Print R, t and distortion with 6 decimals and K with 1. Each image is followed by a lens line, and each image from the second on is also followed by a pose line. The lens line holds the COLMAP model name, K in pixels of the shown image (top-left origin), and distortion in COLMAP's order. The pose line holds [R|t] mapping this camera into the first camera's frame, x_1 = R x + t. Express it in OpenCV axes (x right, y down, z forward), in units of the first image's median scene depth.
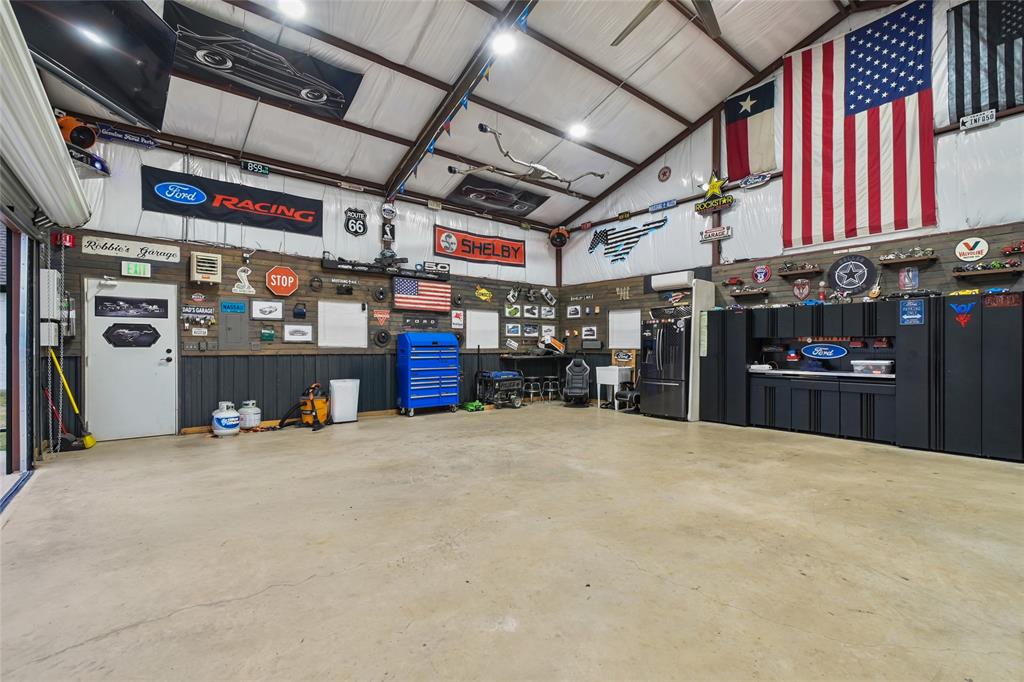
lens RADIAL K [[453.9, 0, 512.5], [0, 453.9, 347.9], [0, 0, 1]] dist [-0.001436, 0.000072]
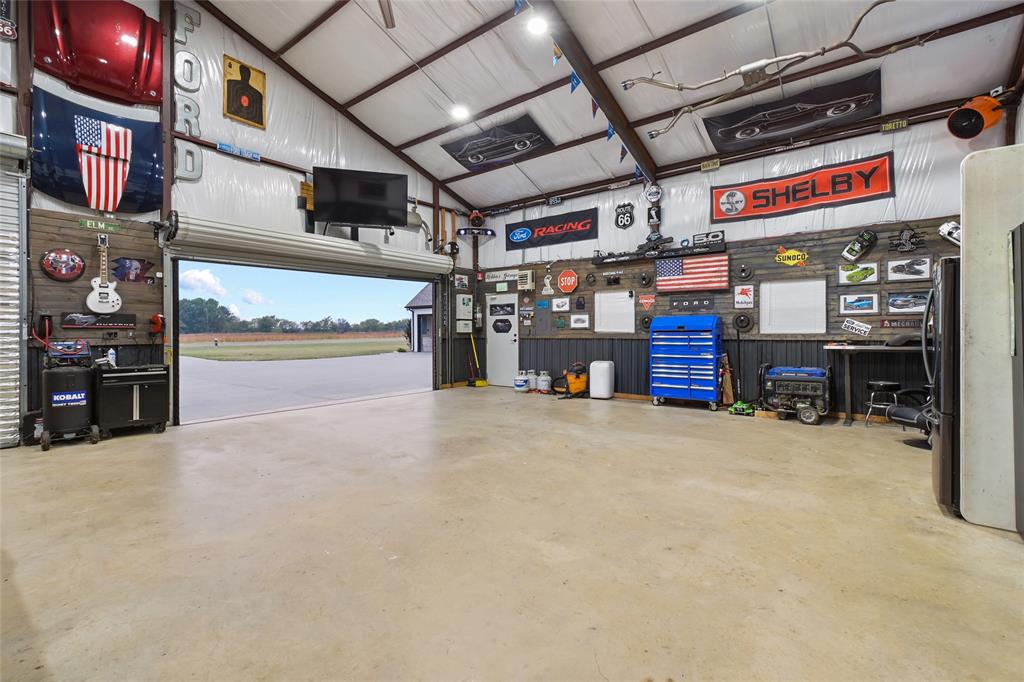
lens RADIAL K [[453.9, 0, 511.0], [0, 453.9, 333.7], [0, 0, 1]] dist [-0.001436, 0.000072]
pose [[0.218868, 0.000133, -0.975755, 0.571146], [0.000752, 1.000000, 0.000305, 0.000893], [0.975754, -0.000801, 0.218868, 0.445251]]
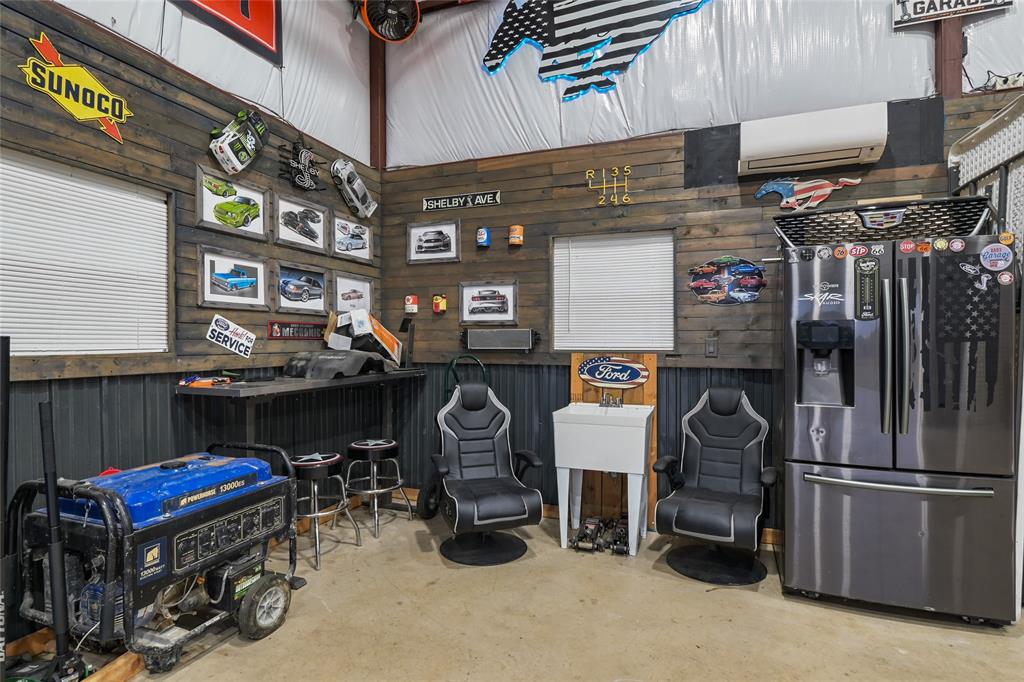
lens RADIAL K [[528.6, 0, 512.7], [0, 528.6, 343.2], [0, 0, 1]] dist [-0.000845, 0.001012]
pose [[0.861914, -0.000907, 0.507054, -0.017166], [0.002781, 0.999992, -0.002940, -0.003198], [-0.507047, 0.003945, 0.861909, 0.741955]]
